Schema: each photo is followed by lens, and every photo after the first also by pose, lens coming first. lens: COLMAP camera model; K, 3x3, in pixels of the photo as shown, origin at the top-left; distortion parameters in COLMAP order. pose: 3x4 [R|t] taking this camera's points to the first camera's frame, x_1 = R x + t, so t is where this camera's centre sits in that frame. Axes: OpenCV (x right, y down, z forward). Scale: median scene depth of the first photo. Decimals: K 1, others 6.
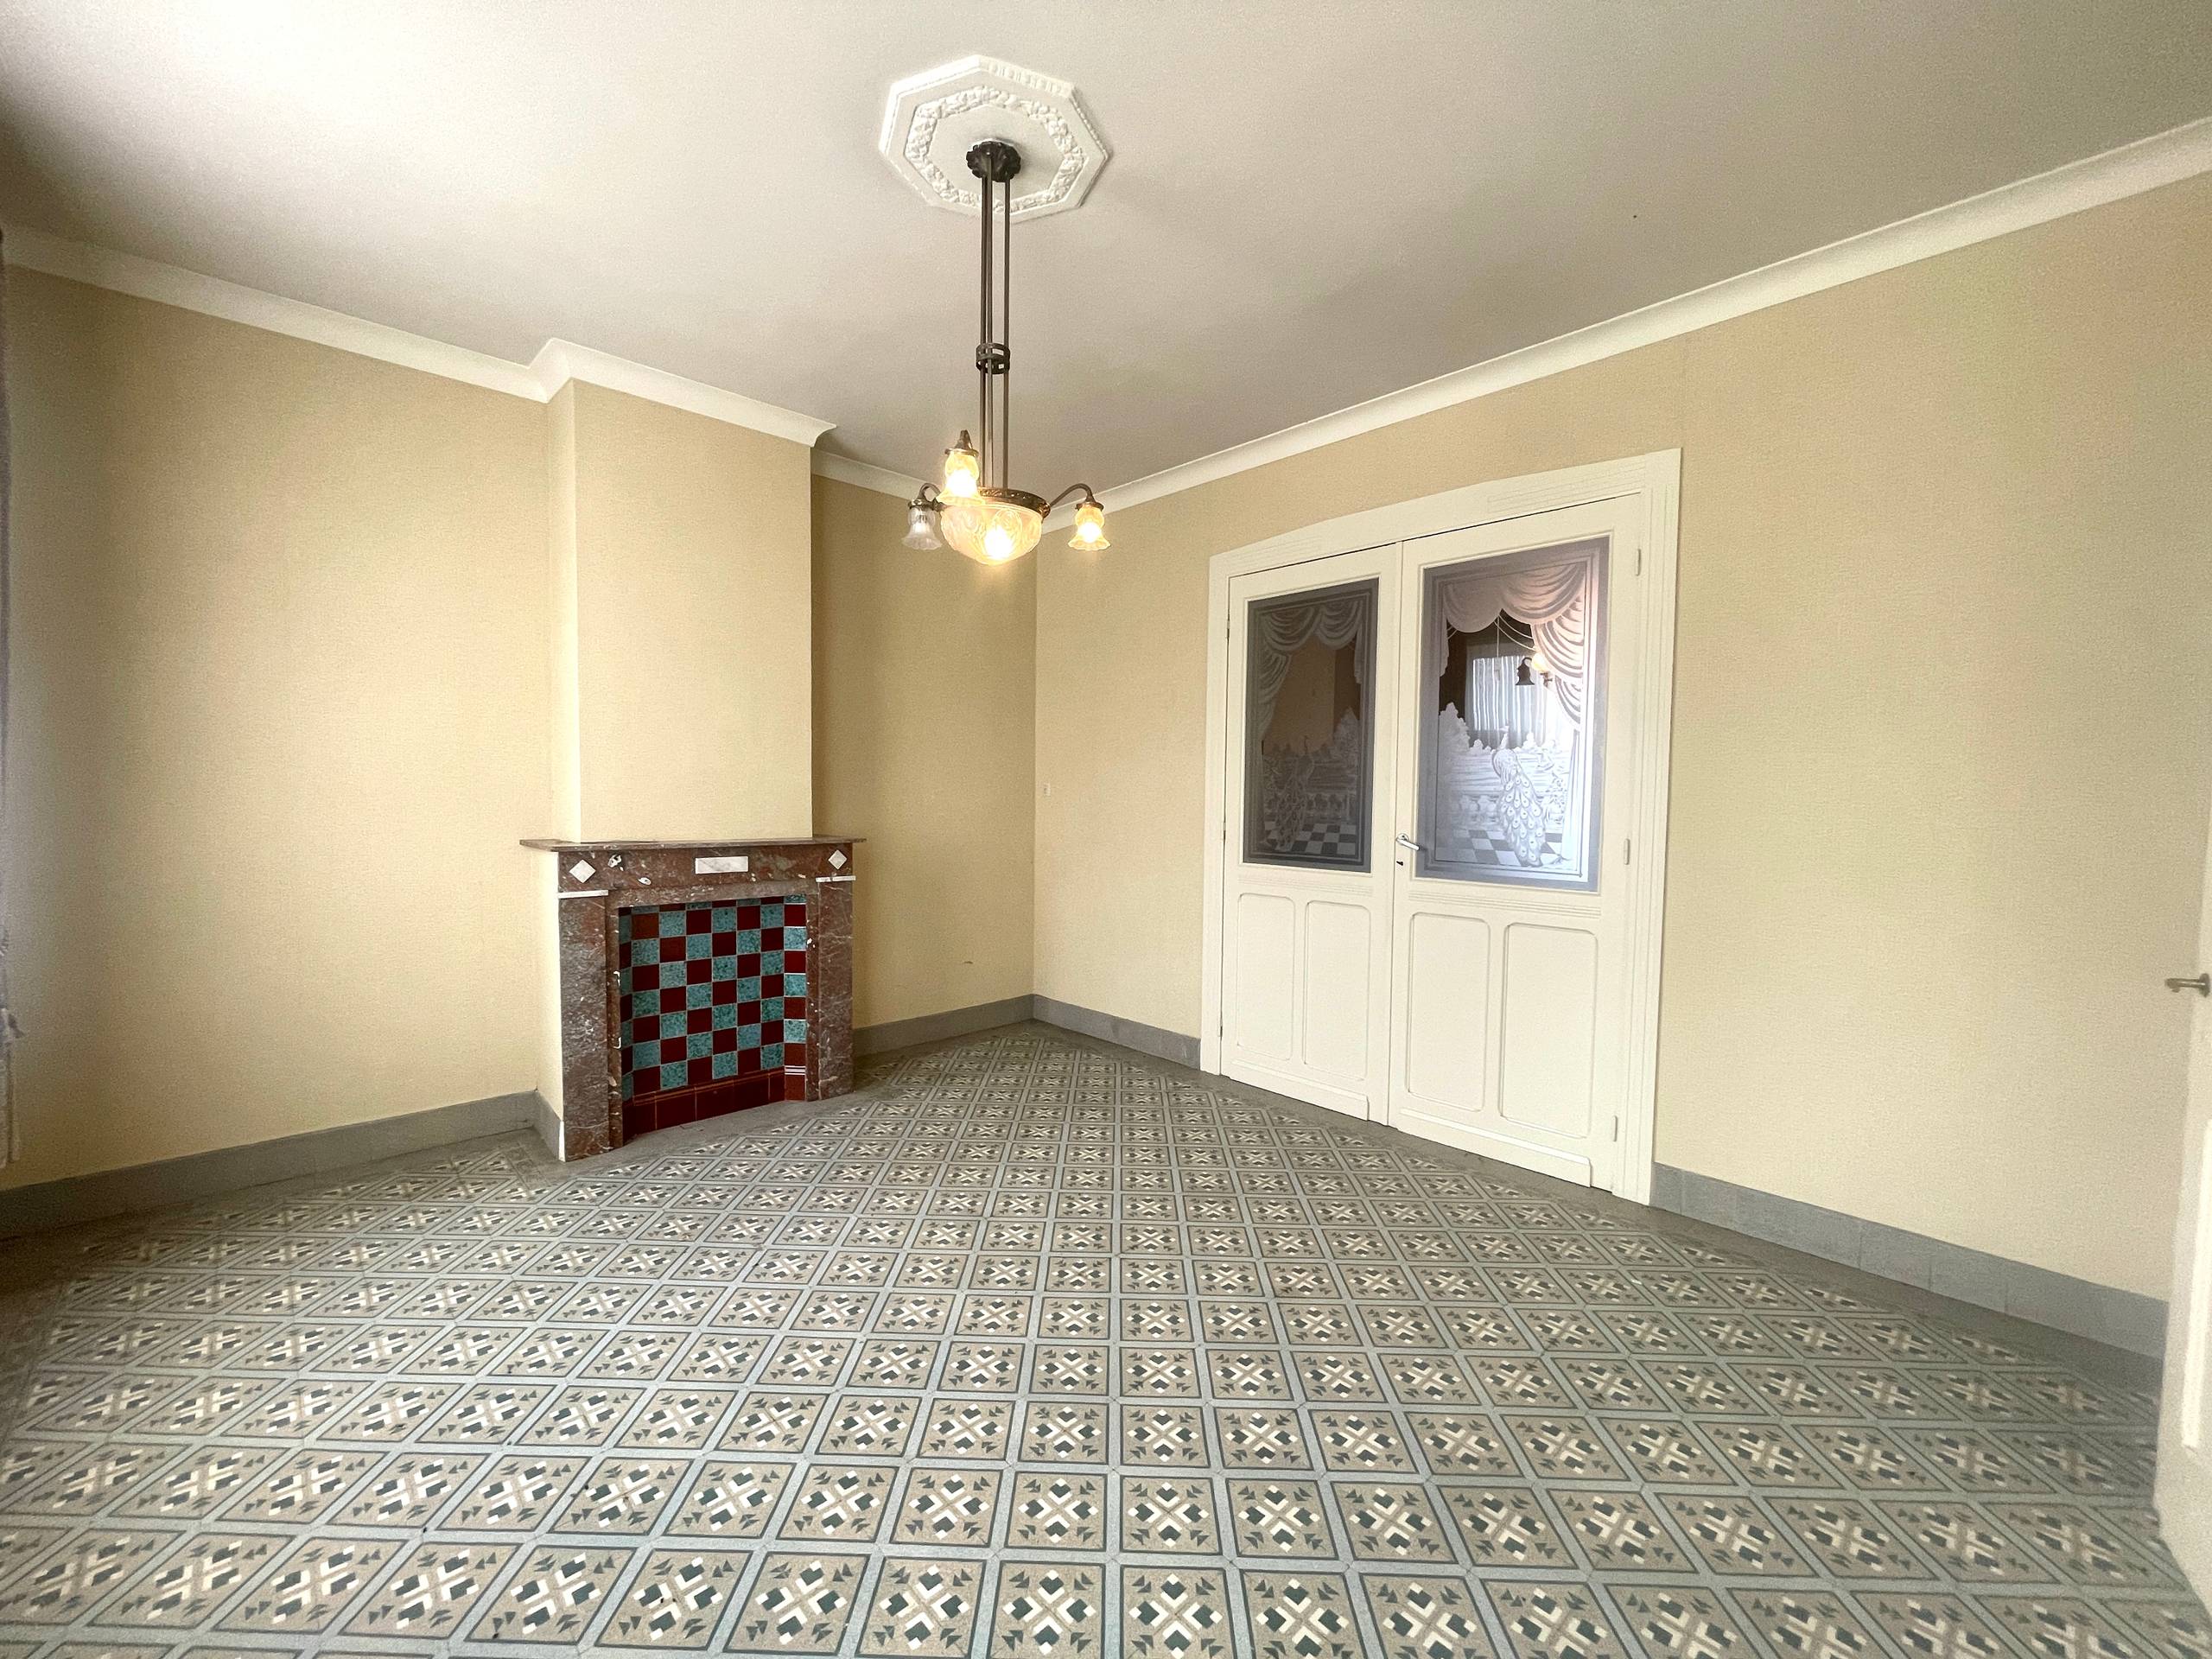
lens RADIAL K [[897.2, 0, 1095.8], [0, 897.2, 838.6], [0, 0, 1]] dist [-0.007215, 0.000558]
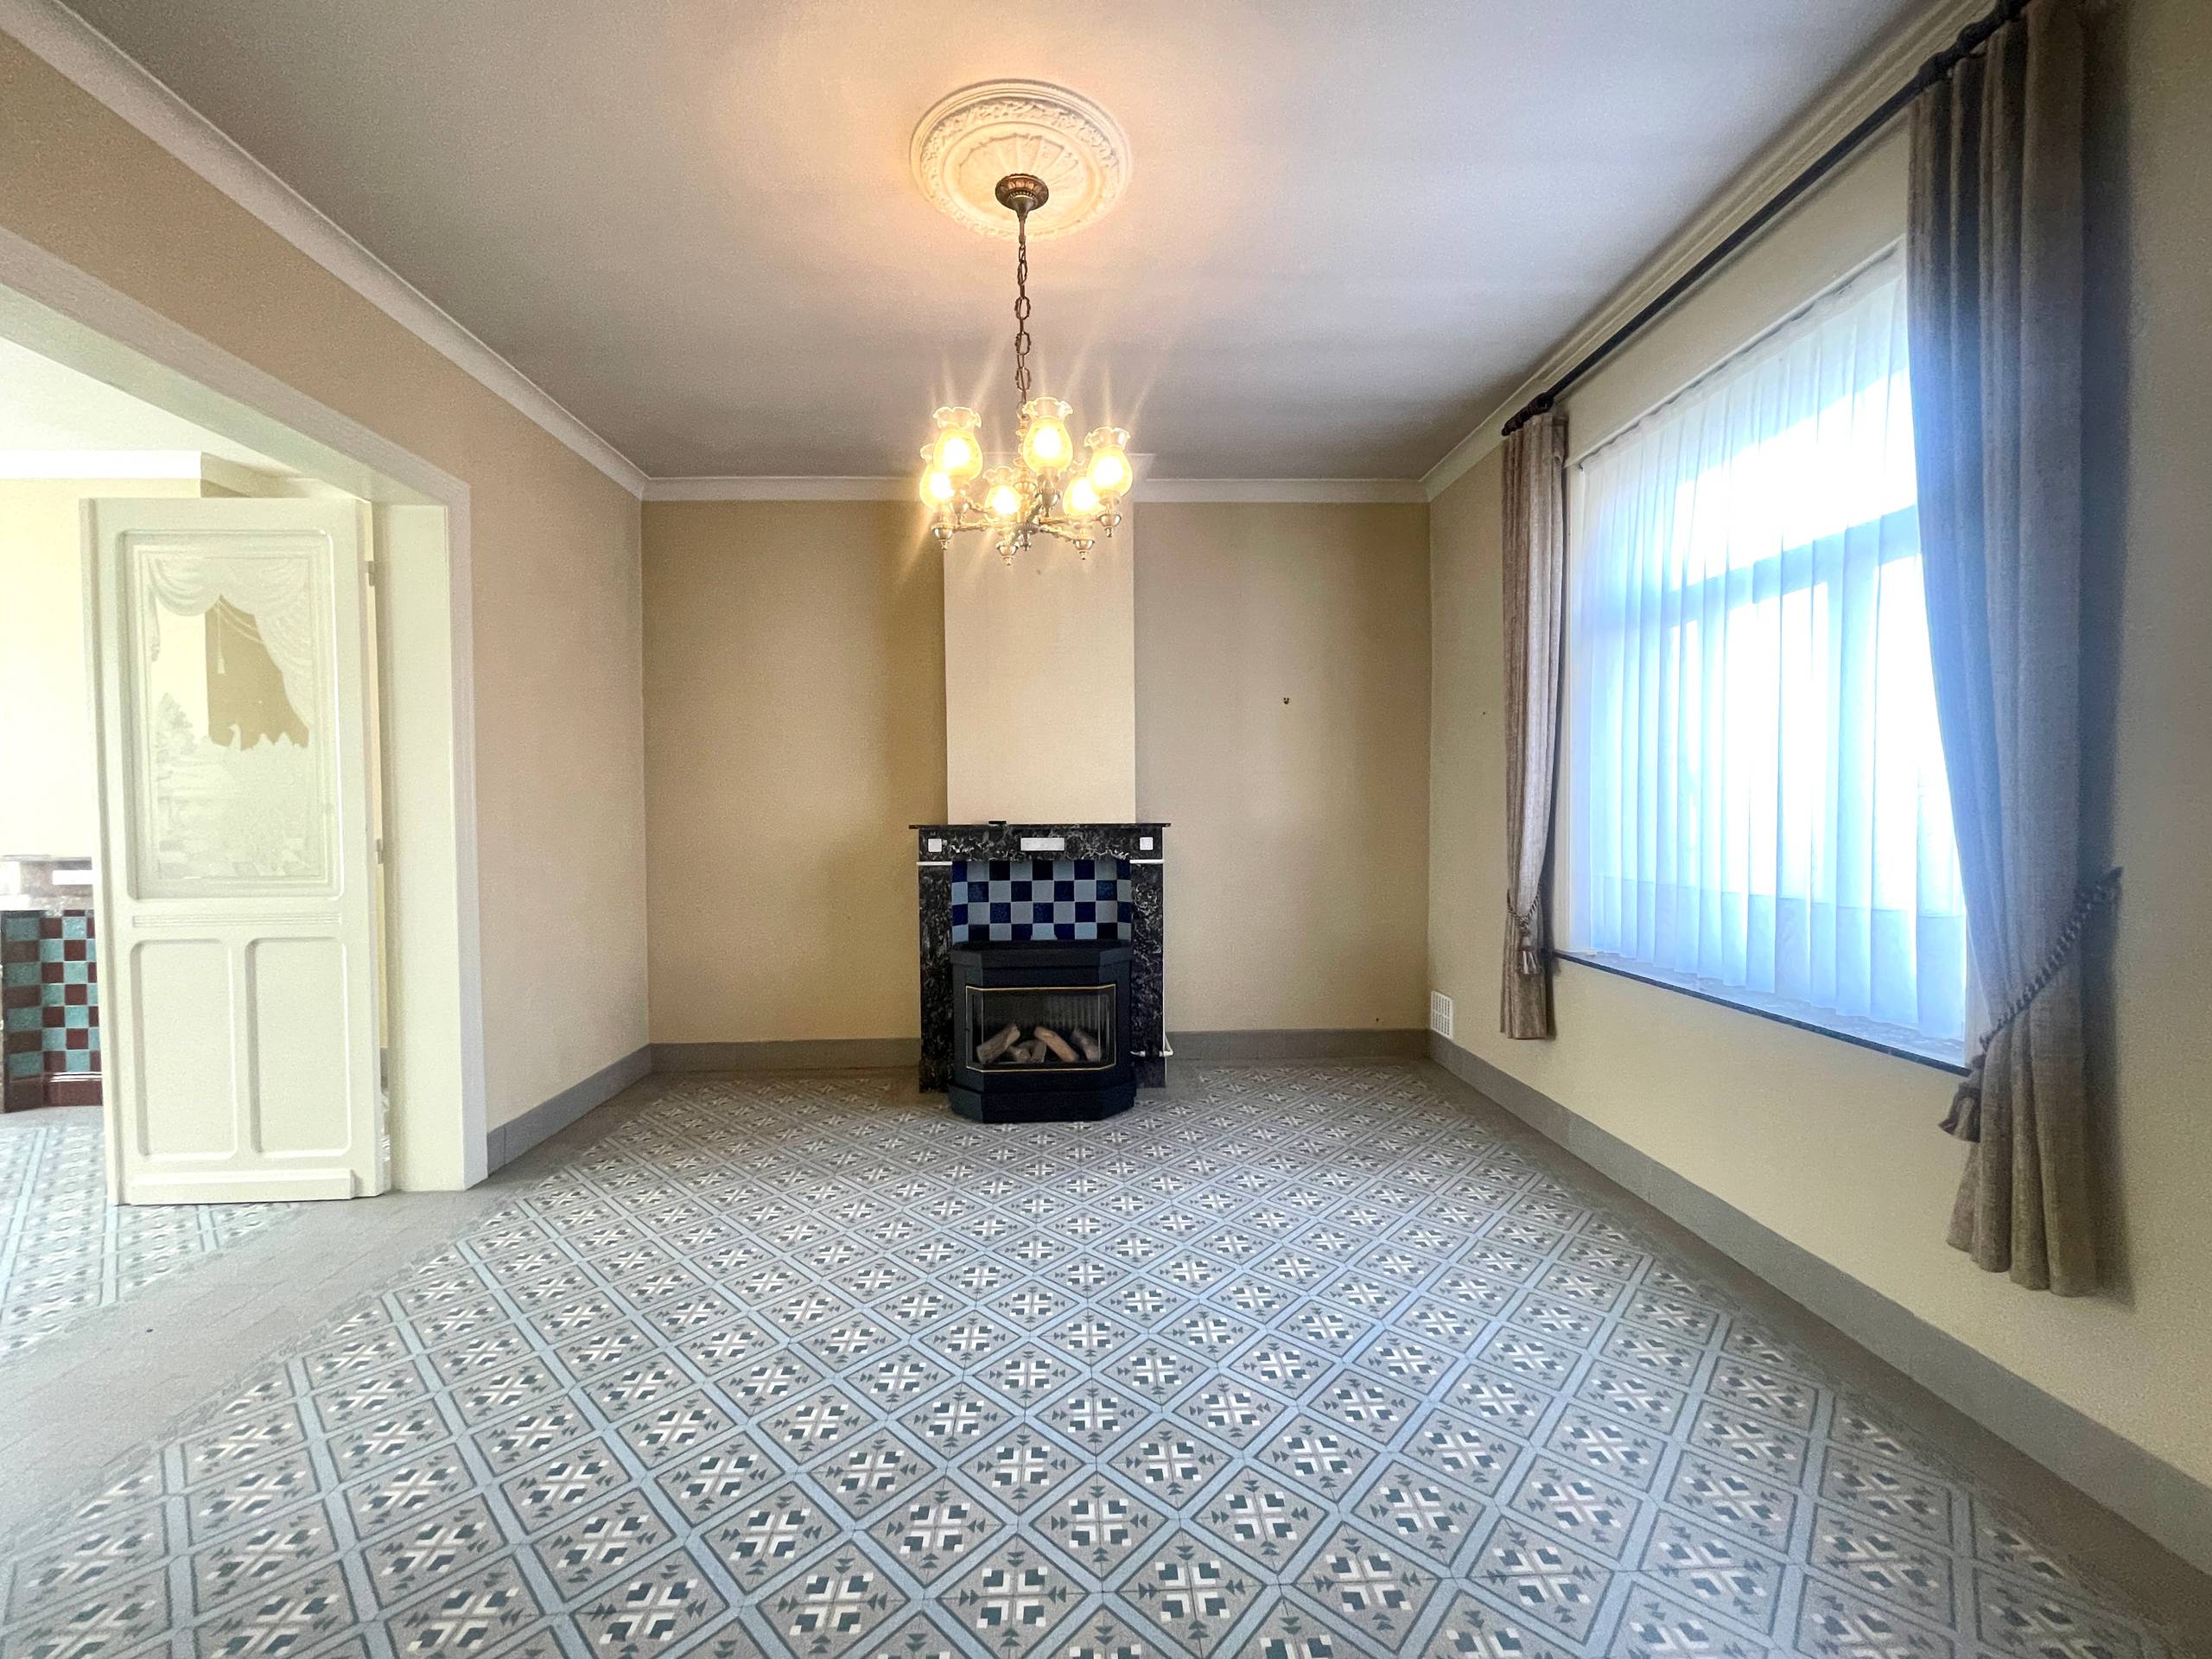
lens RADIAL K [[897.2, 0, 1102.8], [0, 897.2, 821.1], [0, 0, 1]] dist [-0.007215, 0.000558]
pose [[0.751416, -0.001497, -0.659827, 0.372520], [-0.018906, 0.999538, -0.023797, 0.022744], [0.659558, 0.030356, 0.751041, 0.150024]]
